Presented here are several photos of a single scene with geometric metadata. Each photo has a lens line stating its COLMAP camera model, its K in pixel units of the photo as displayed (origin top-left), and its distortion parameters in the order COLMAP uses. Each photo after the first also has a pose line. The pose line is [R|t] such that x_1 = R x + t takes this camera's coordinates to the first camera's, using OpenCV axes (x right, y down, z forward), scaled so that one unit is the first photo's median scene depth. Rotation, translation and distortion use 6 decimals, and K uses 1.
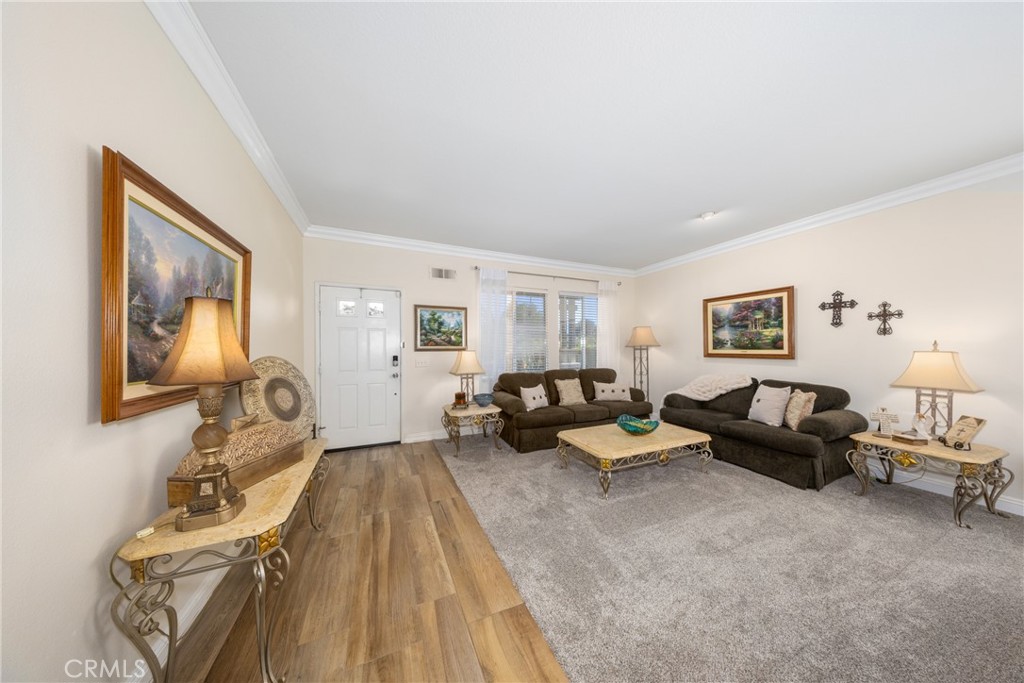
lens RADIAL K [[302.5, 0, 517.5], [0, 302.5, 349.0], [0, 0, 1]] dist [-0.005643, -0.000044]
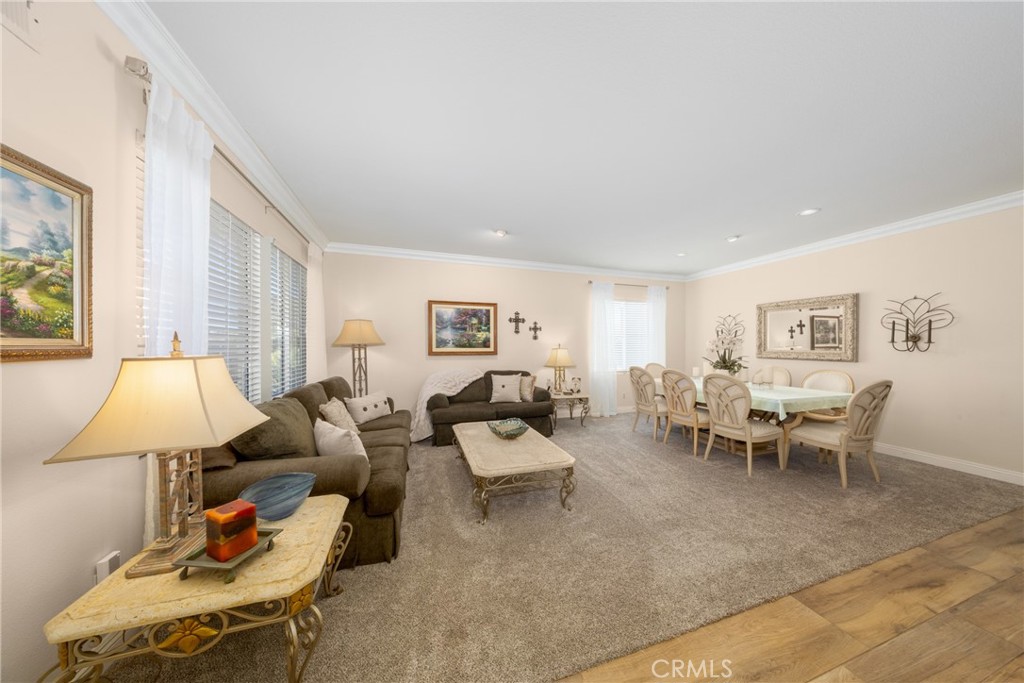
lens RADIAL K [[302.5, 0, 494.5], [0, 302.5, 346.2], [0, 0, 1]] dist [-0.005643, -0.000044]
pose [[0.123662, 0.001772, 0.992323, -0.478756], [-0.001875, 0.999997, -0.001553, -0.004319], [-0.992323, -0.001669, 0.123665, 0.799019]]
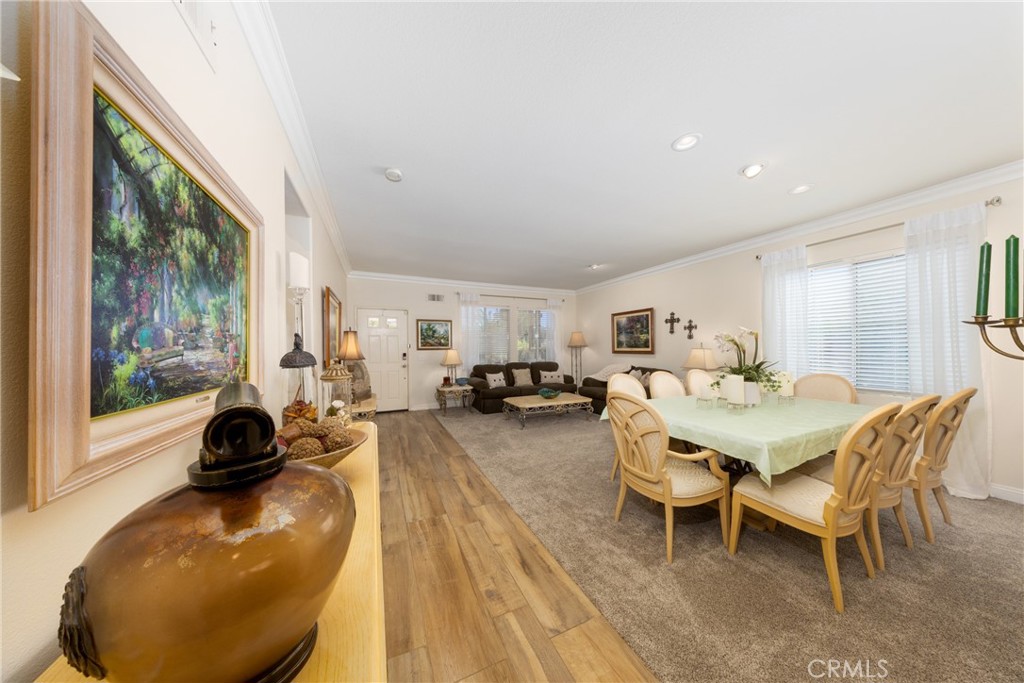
lens RADIAL K [[302.5, 0, 506.4], [0, 302.5, 350.4], [0, 0, 1]] dist [-0.005643, -0.000044]
pose [[0.999647, -0.004553, -0.026175, 0.174009], [0.004722, 0.999968, 0.006389, 0.002066], [0.026145, -0.006510, 0.999637, -0.596476]]
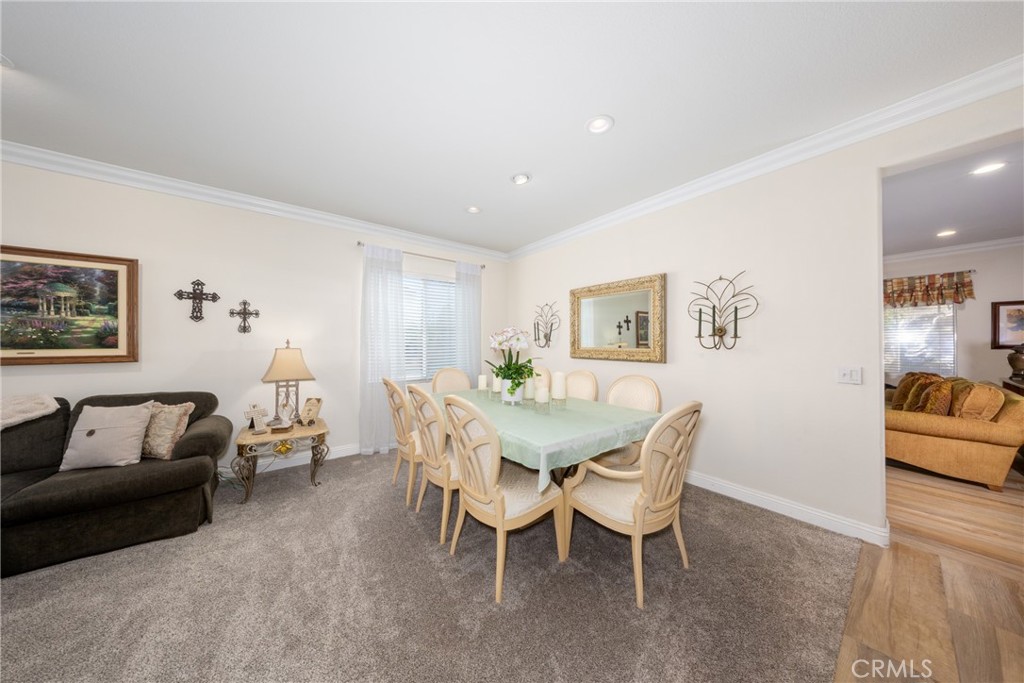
lens RADIAL K [[302.5, 0, 506.4], [0, 302.5, 340.4], [0, 0, 1]] dist [-0.005643, -0.000044]
pose [[-0.236946, 0.014190, 0.971419, 0.012178], [0.002664, 0.999899, -0.013957, -0.004258], [-0.971519, -0.000719, -0.236960, 0.299009]]
